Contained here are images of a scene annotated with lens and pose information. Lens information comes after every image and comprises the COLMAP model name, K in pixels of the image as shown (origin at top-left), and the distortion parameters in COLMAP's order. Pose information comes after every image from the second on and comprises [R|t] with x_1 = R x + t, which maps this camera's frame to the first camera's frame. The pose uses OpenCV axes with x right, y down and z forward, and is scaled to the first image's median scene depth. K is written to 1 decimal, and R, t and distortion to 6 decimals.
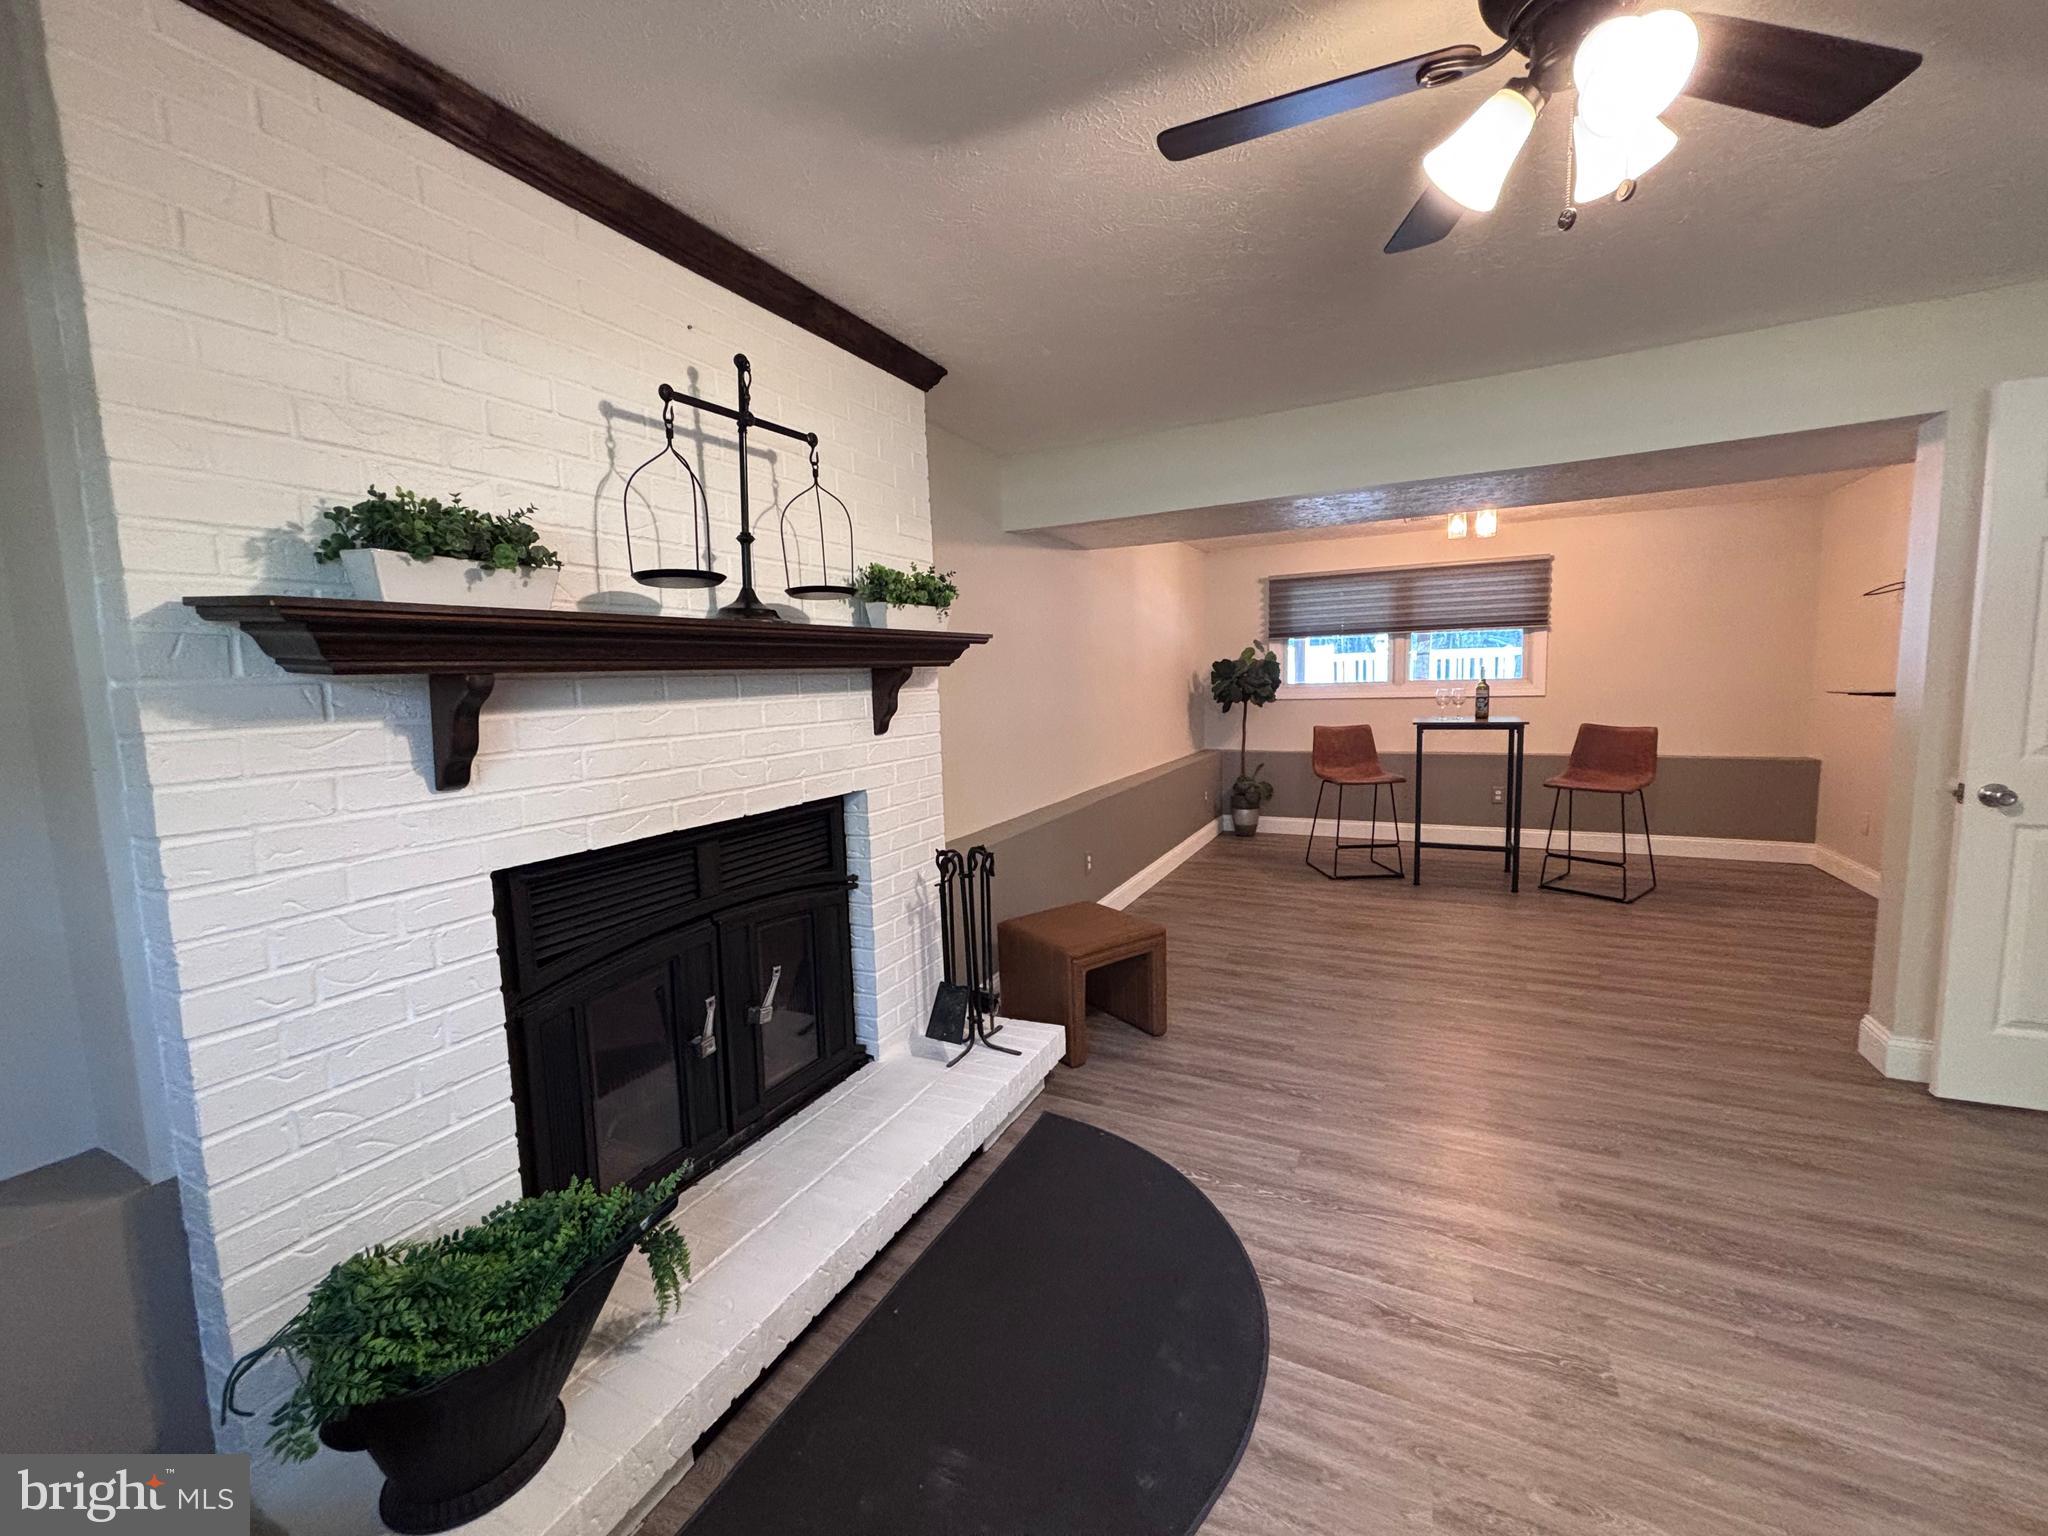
lens RADIAL K [[828.2, 0, 1023.1], [0, 828.2, 761.6], [0, 0, 1]] dist [0.001794, -0.000696]
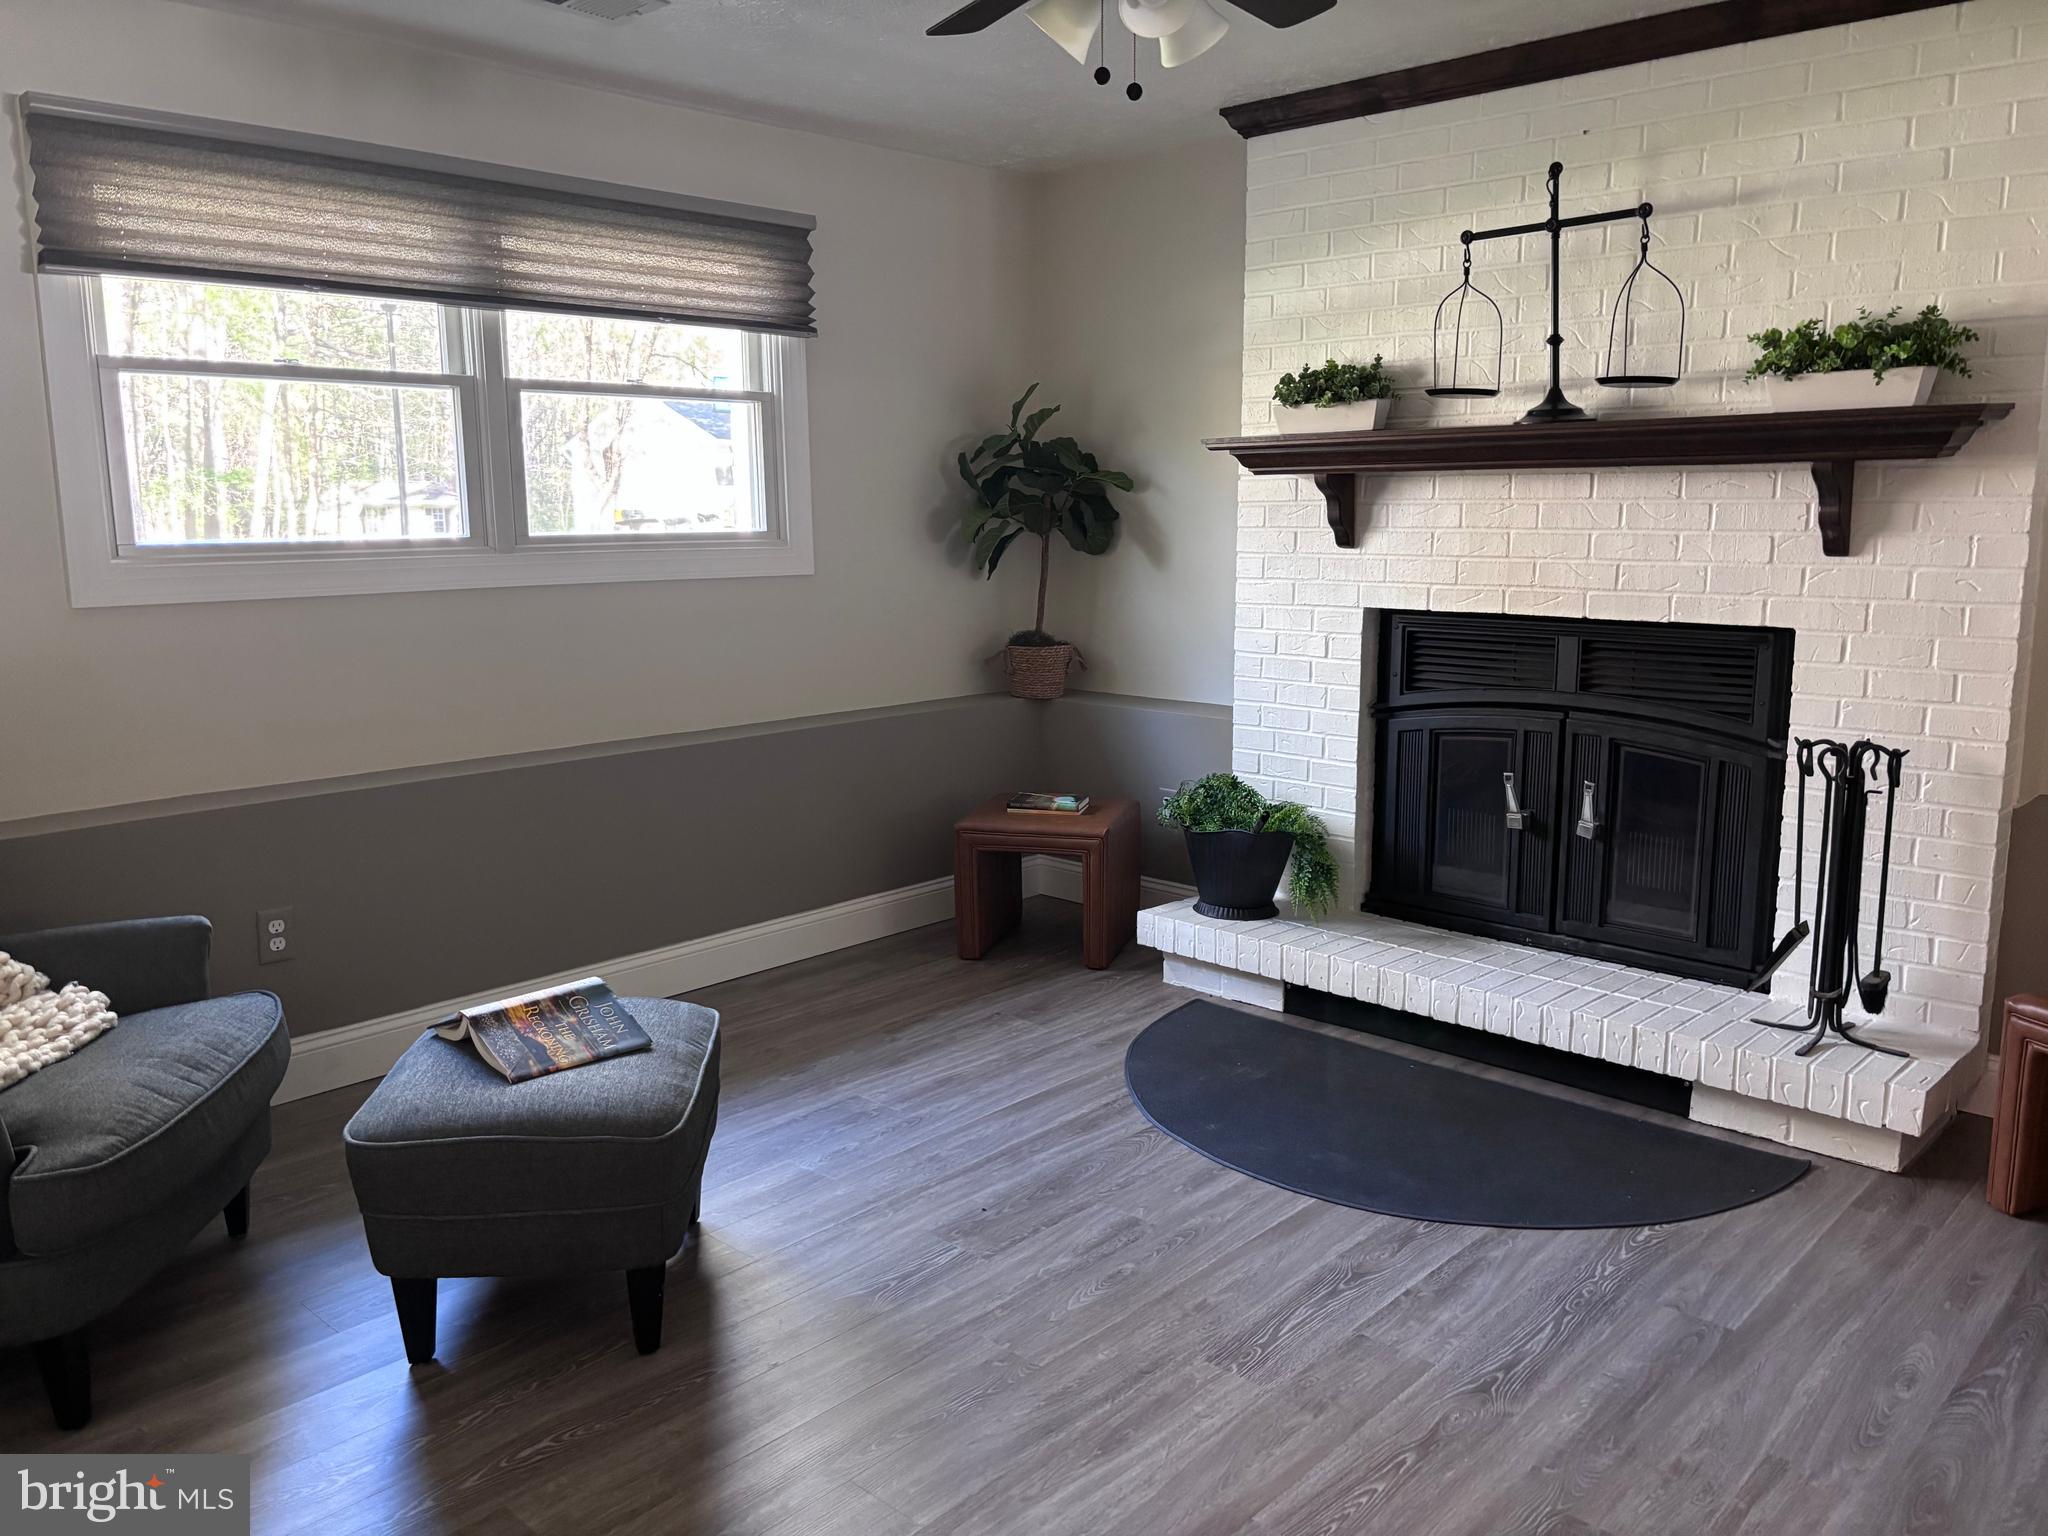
lens RADIAL K [[1558.0, 0, 1016.0], [0, 1558.0, 760.1], [0, 0, 1]] dist [0.051417, -0.056988]
pose [[-0.291383, 0.194926, -0.936536, 1.170545], [-0.081994, 0.970327, 0.227470, -0.099264], [0.953086, 0.143071, -0.266754, 0.625689]]
